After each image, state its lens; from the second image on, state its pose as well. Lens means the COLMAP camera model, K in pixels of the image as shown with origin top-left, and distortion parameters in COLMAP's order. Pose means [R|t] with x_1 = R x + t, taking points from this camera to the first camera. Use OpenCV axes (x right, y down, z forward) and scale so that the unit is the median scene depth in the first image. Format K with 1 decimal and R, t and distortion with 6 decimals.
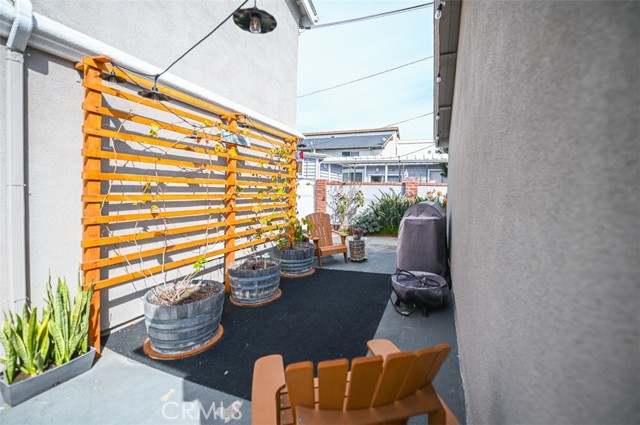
lens RADIAL K [[263.8, 0, 313.9], [0, 263.8, 227.3], [0, 0, 1]] dist [-0.001482, -0.000265]
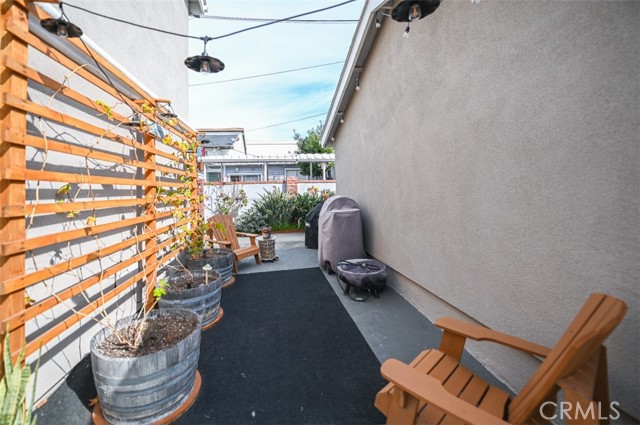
lens RADIAL K [[265.6, 0, 320.4], [0, 265.6, 211.3], [0, 0, 1]] dist [-0.000575, -0.000175]
pose [[0.899030, -0.073400, 0.431692, -0.228915], [0.097086, 0.994727, -0.033056, -0.009123], [-0.426990, 0.071629, 0.901415, 0.069172]]
